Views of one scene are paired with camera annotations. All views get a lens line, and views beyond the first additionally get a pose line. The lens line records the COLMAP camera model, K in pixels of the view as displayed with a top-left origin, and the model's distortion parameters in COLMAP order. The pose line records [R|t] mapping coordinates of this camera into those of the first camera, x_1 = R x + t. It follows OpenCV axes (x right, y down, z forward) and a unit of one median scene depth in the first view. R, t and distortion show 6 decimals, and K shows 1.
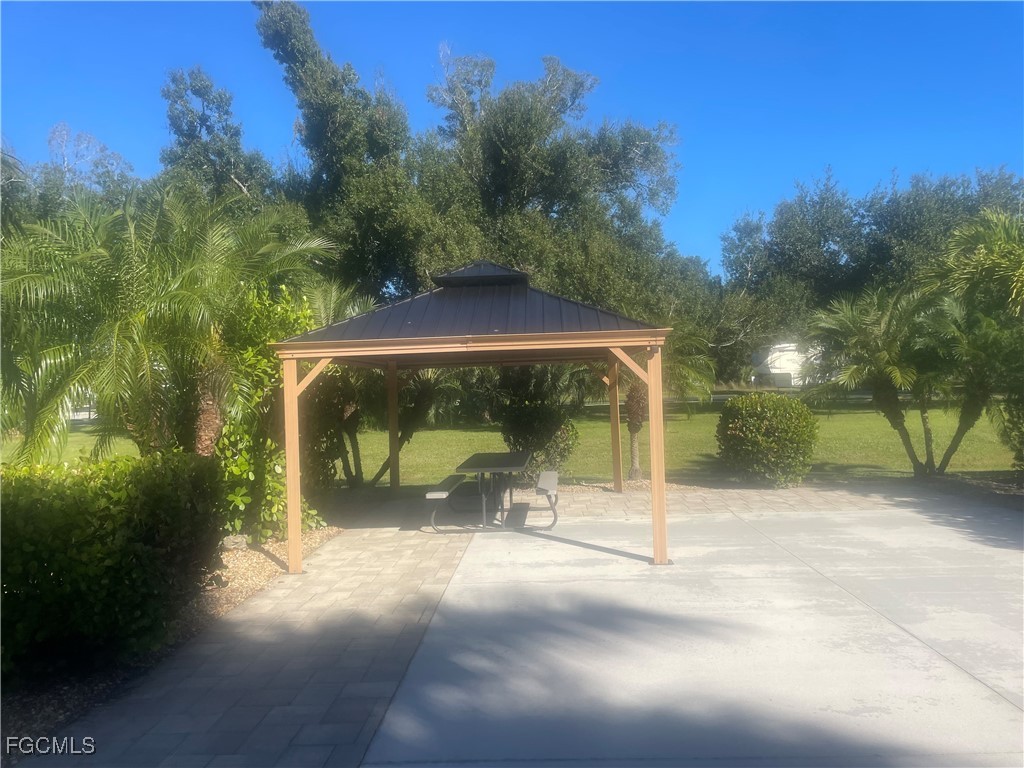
lens RADIAL K [[769.0, 0, 518.5], [0, 769.0, 384.2], [0, 0, 1]] dist [0.072754, -0.092322]
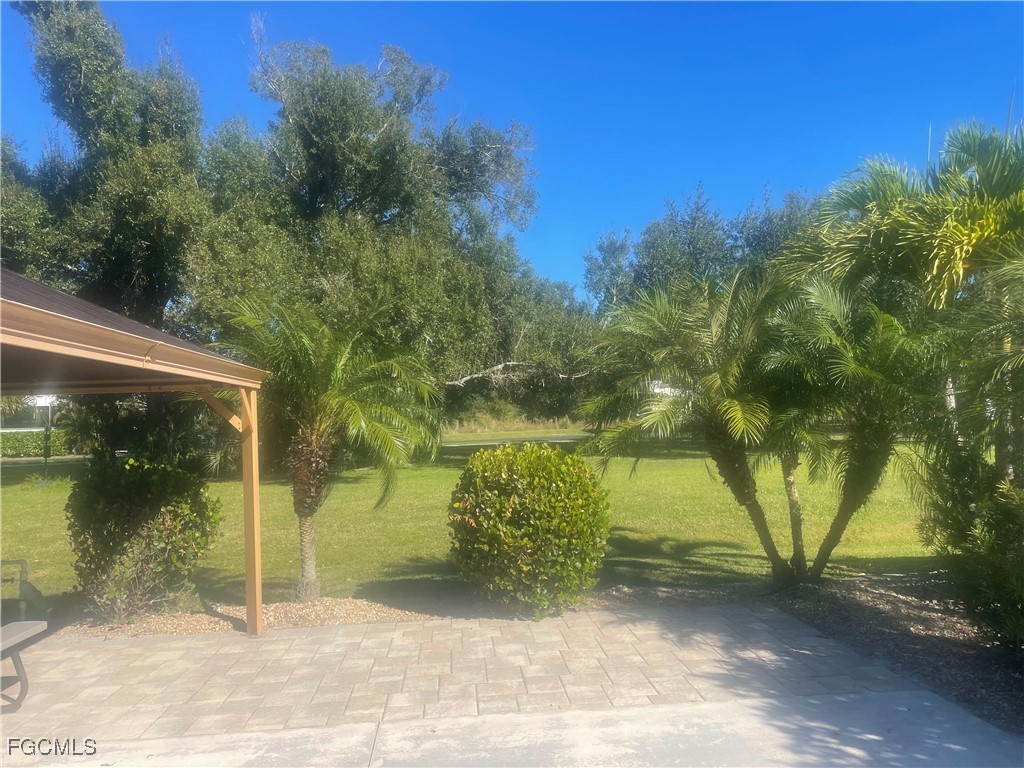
lens RADIAL K [[769.0, 0, 512.1], [0, 769.0, 386.3], [0, 0, 1]] dist [0.072754, -0.092322]
pose [[0.993154, 0.008136, 0.116525, 0.254081], [-0.002946, 0.998999, -0.044642, -0.007054], [-0.116771, 0.043993, 0.992184, 0.453323]]
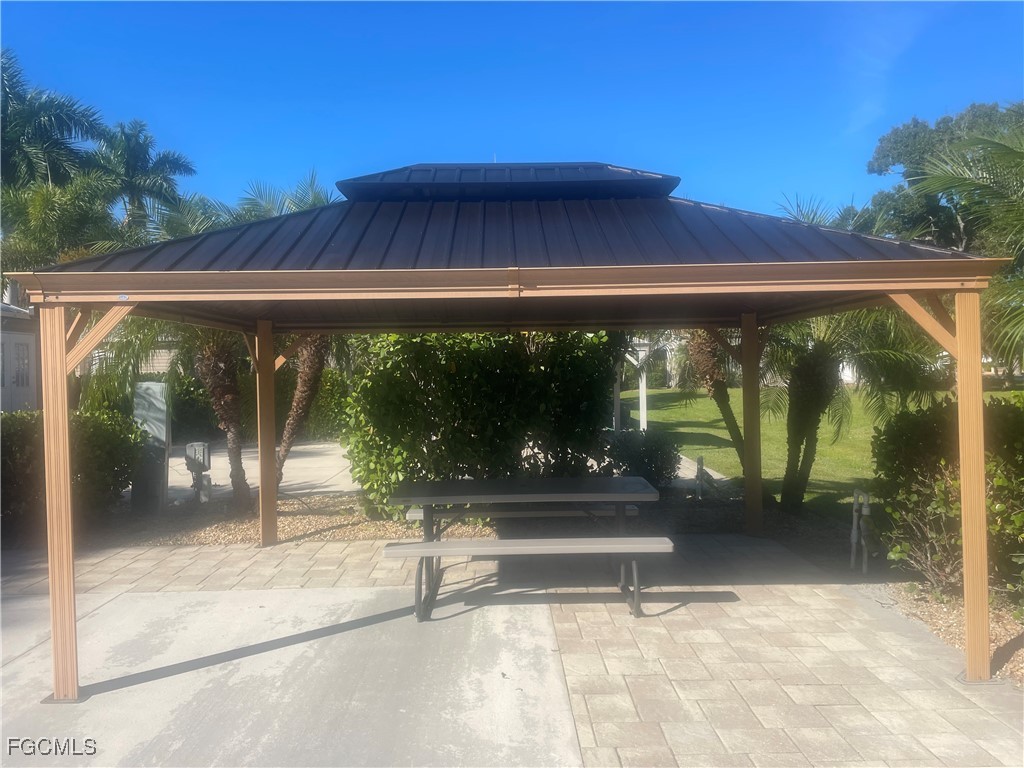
lens RADIAL K [[769.0, 0, 515.0], [0, 769.0, 381.0], [0, 0, 1]] dist [0.072754, -0.092322]
pose [[0.056331, 0.047096, -0.997301, 0.523187], [0.022423, 0.998575, 0.048423, -0.010619], [0.998160, -0.025090, 0.055194, 0.892671]]
